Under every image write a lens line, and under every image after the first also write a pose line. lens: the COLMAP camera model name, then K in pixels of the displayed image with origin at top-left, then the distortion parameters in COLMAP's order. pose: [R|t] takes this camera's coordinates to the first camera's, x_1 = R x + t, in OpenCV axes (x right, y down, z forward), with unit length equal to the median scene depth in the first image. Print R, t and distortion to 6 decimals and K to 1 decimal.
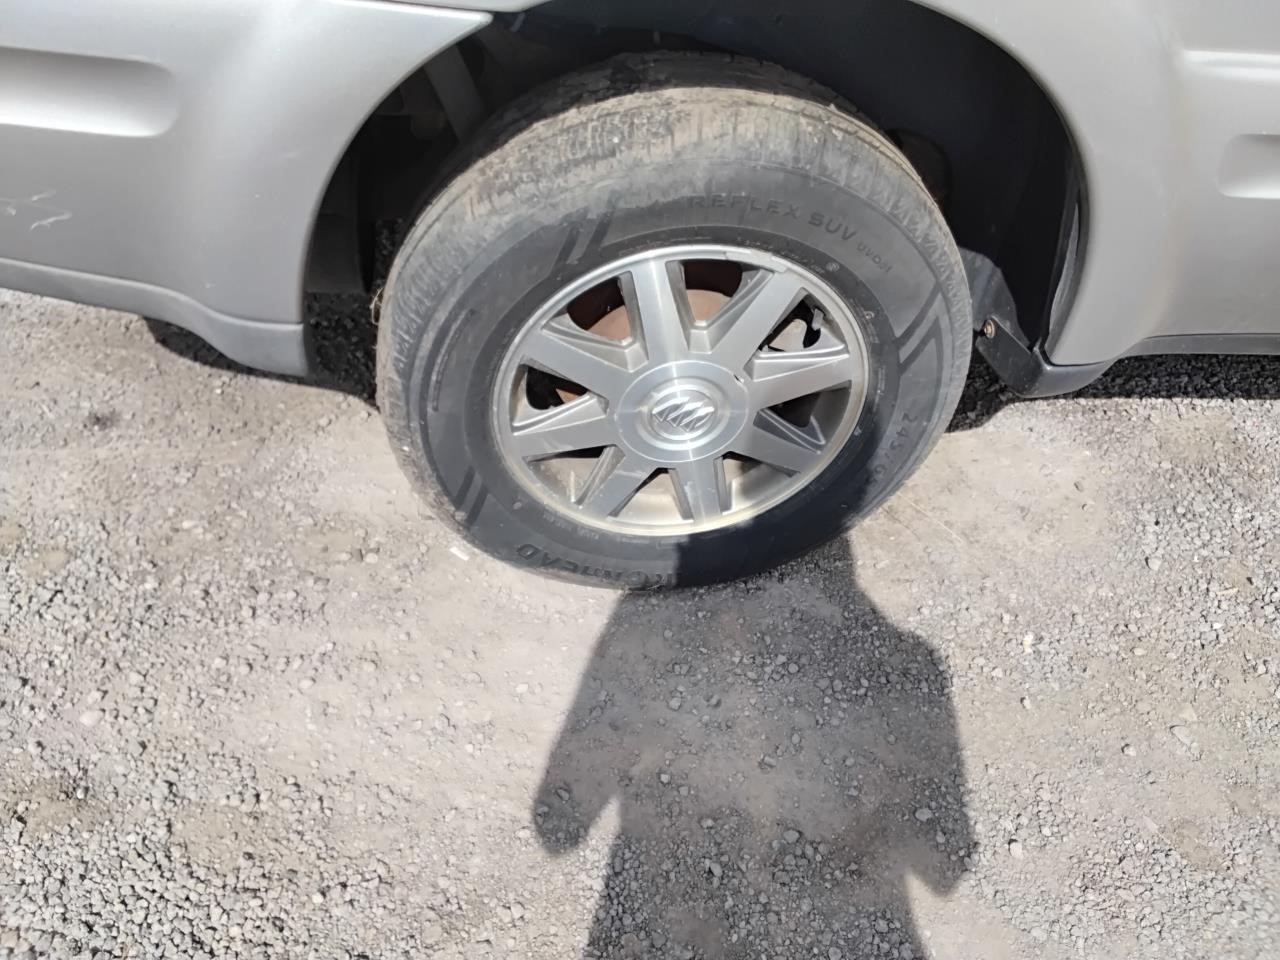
lens RADIAL K [[978.5, 0, 639.2], [0, 978.5, 479.8], [0, 0, 1]] dist [0.012738, -0.003465]
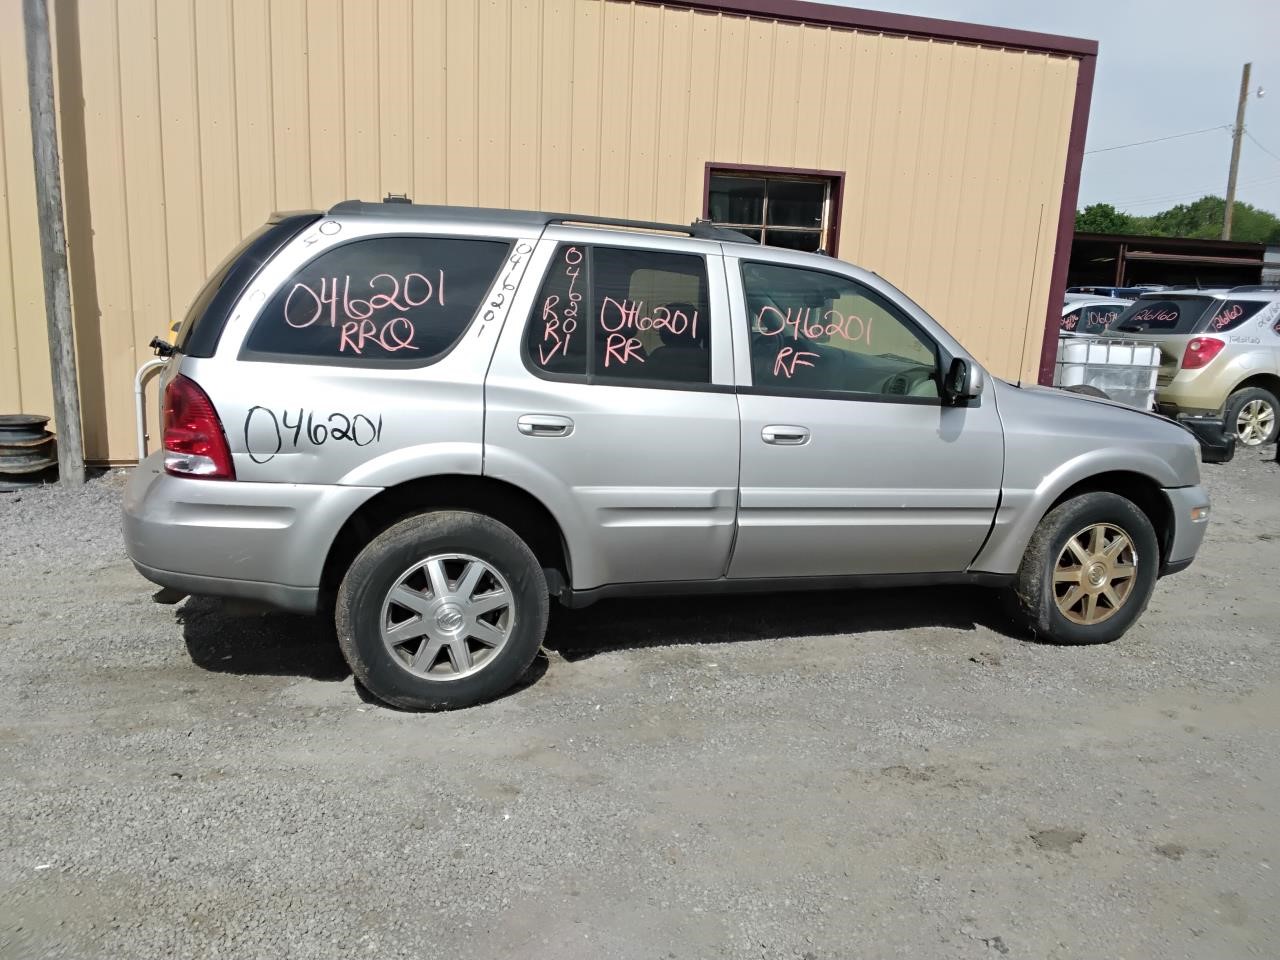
lens RADIAL K [[978.5, 0, 640.3], [0, 978.5, 481.1], [0, 0, 1]] dist [0.012738, -0.003465]
pose [[0.970932, -0.074743, 0.227388, -0.036156], [0.194182, 0.801408, -0.565720, 1.429247], [-0.139947, 0.593430, 0.792626, -1.682654]]
